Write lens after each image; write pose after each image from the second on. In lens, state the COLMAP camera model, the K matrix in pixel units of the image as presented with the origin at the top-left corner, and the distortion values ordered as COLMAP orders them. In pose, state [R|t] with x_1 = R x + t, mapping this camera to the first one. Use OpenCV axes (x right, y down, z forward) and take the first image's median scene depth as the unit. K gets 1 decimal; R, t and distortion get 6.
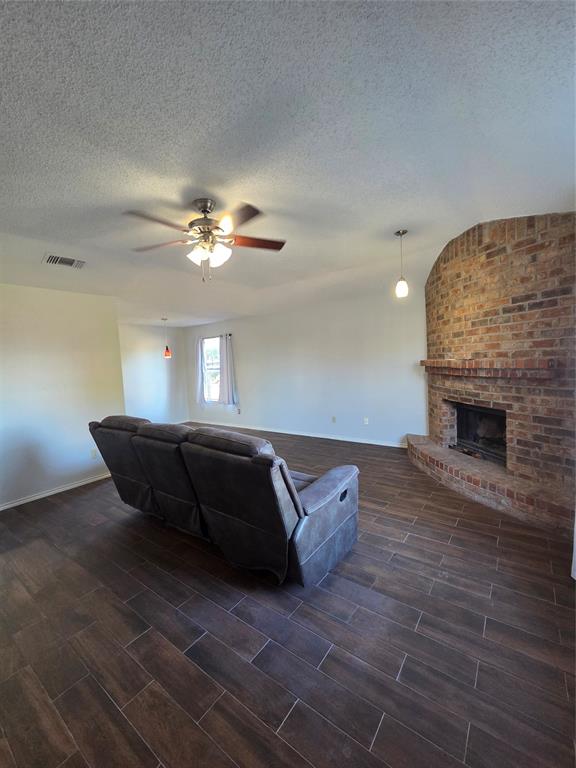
lens RADIAL K [[313.4, 0, 283.6], [0, 313.4, 387.2], [0, 0, 1]] dist [0.000961, 0.000046]
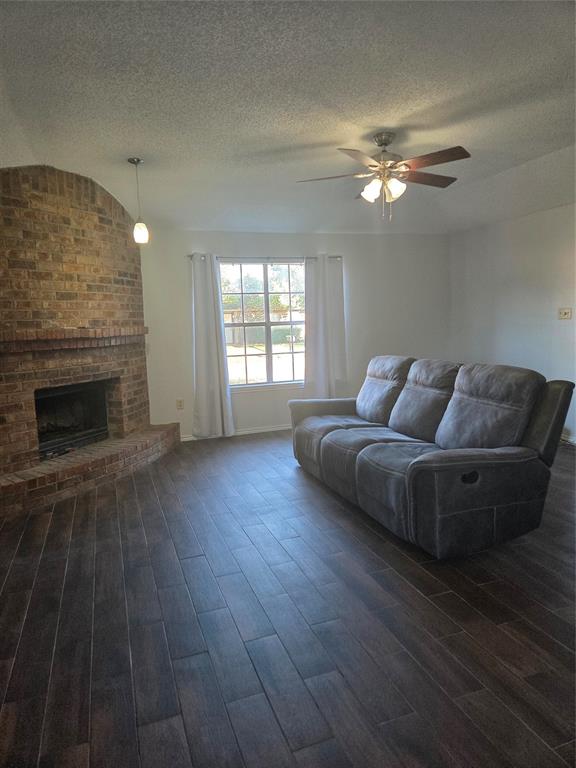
lens RADIAL K [[520.2, 0, 285.3], [0, 520.2, 381.3], [0, 0, 1]] dist [0.067031, -0.004971]
pose [[-0.830611, 0.003570, 0.556842, -0.678873], [0.112900, 0.980291, 0.162122, -0.122948], [-0.545288, 0.197528, -0.814643, 1.985834]]
